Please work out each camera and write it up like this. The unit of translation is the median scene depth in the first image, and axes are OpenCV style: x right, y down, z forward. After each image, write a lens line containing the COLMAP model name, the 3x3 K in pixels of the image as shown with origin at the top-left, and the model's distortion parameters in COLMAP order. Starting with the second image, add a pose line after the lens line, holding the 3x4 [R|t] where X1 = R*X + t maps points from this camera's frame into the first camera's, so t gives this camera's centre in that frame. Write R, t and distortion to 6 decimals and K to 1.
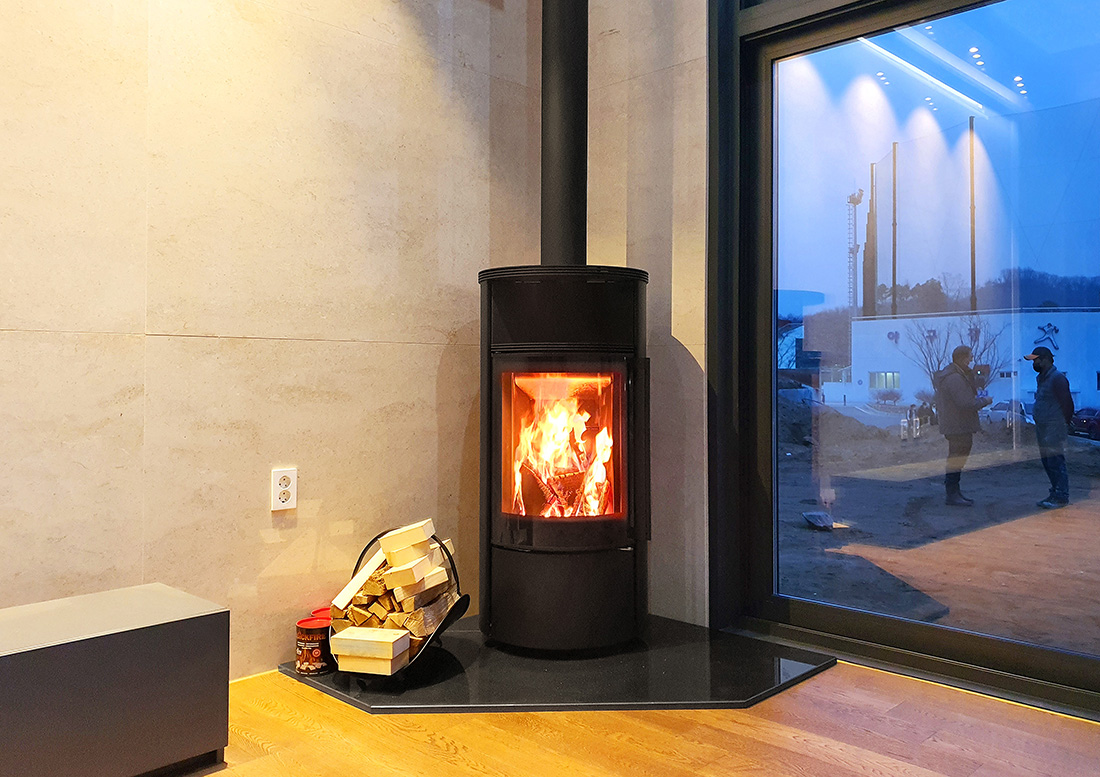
lens RADIAL K [[853.5, 0, 557.8], [0, 853.5, 383.1], [0, 0, 1]] dist [-0.001483, 0.002184]
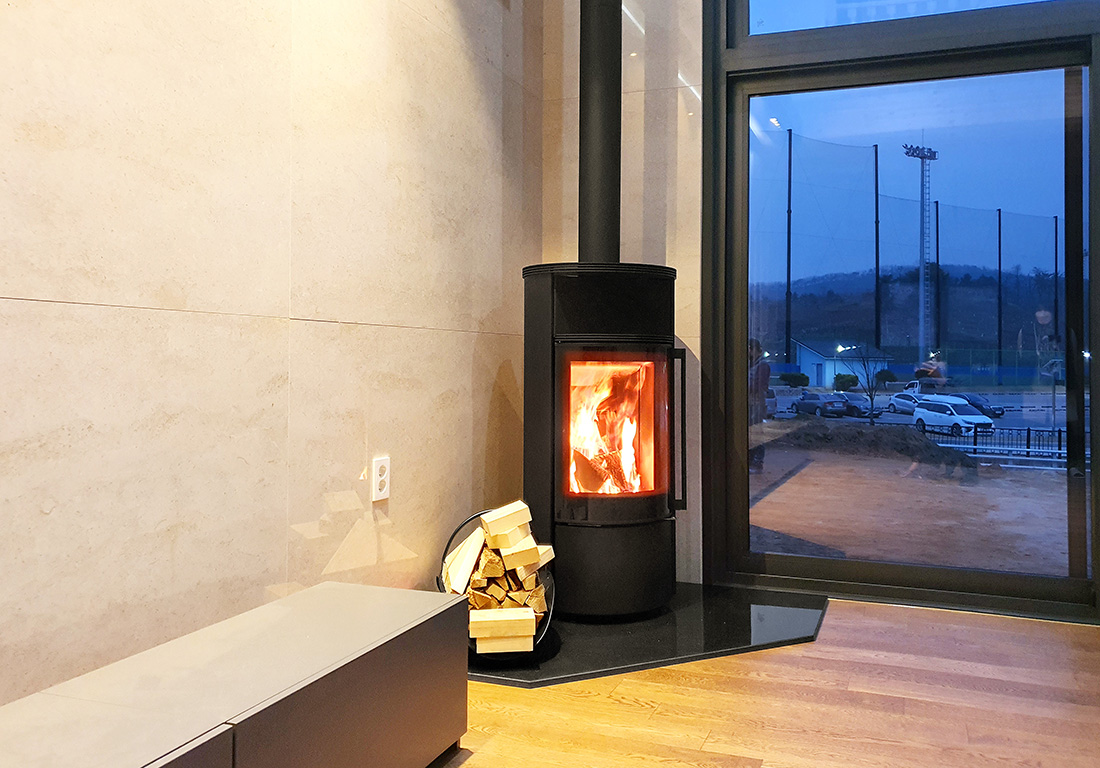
lens RADIAL K [[859.8, 0, 555.1], [0, 859.8, 363.8], [0, 0, 1]] dist [0.023537, 0.001119]
pose [[0.920522, 0.006254, 0.390640, -0.513340], [-0.005539, 0.999980, -0.002958, -0.005408], [-0.390651, 0.000559, 0.920539, 0.014496]]
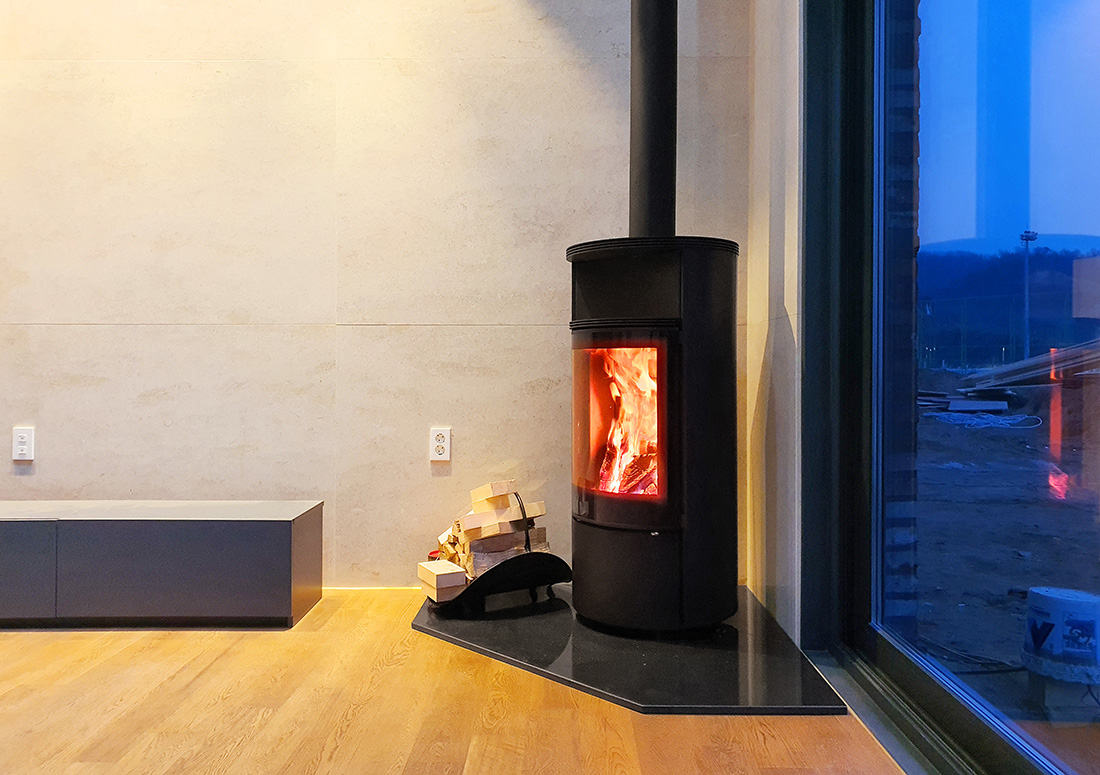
lens RADIAL K [[817.2, 0, 547.7], [0, 817.2, 382.3], [0, 0, 1]] dist [0.026224, -0.004514]
pose [[0.690851, 0.014328, -0.722856, 0.648300], [-0.007396, 0.999891, 0.012751, 0.016023], [0.722960, -0.003462, 0.690881, 0.281208]]
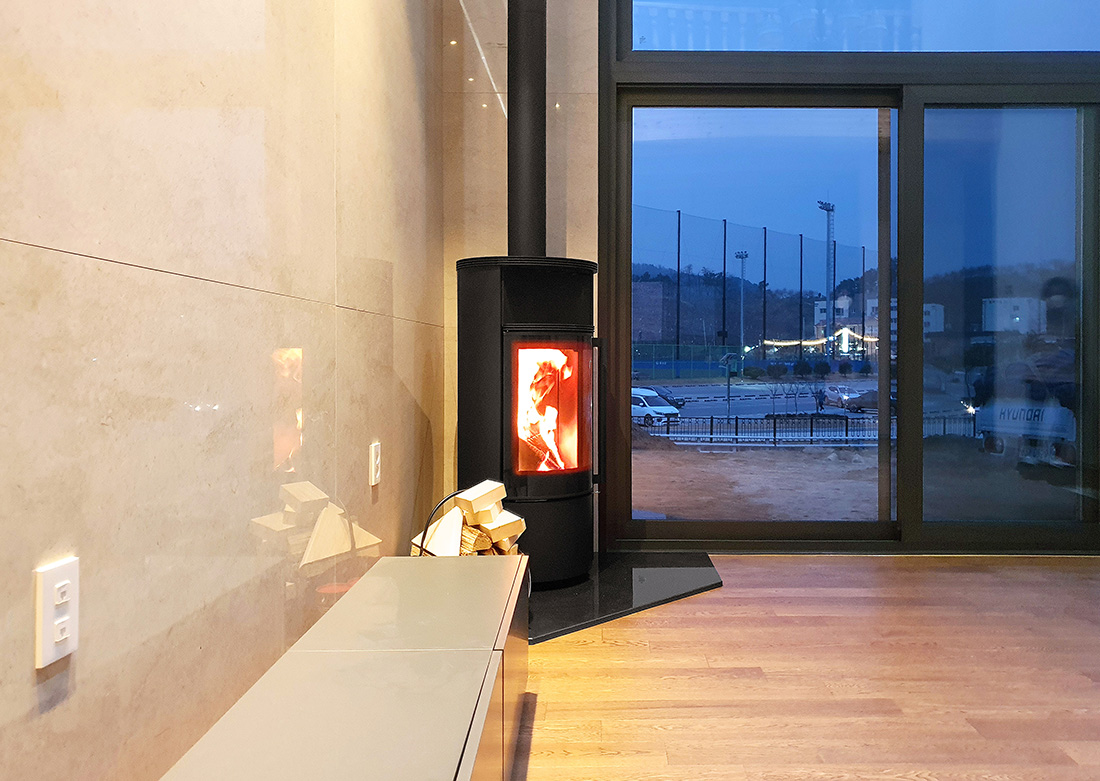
lens RADIAL K [[919.2, 0, 551.2], [0, 919.2, 396.7], [0, 0, 1]] dist [0.014517, -0.021422]
pose [[0.729338, -0.026933, 0.683623, -0.891160], [0.003123, 0.999345, 0.036040, 0.007930], [-0.684147, -0.024151, 0.728945, 0.074439]]
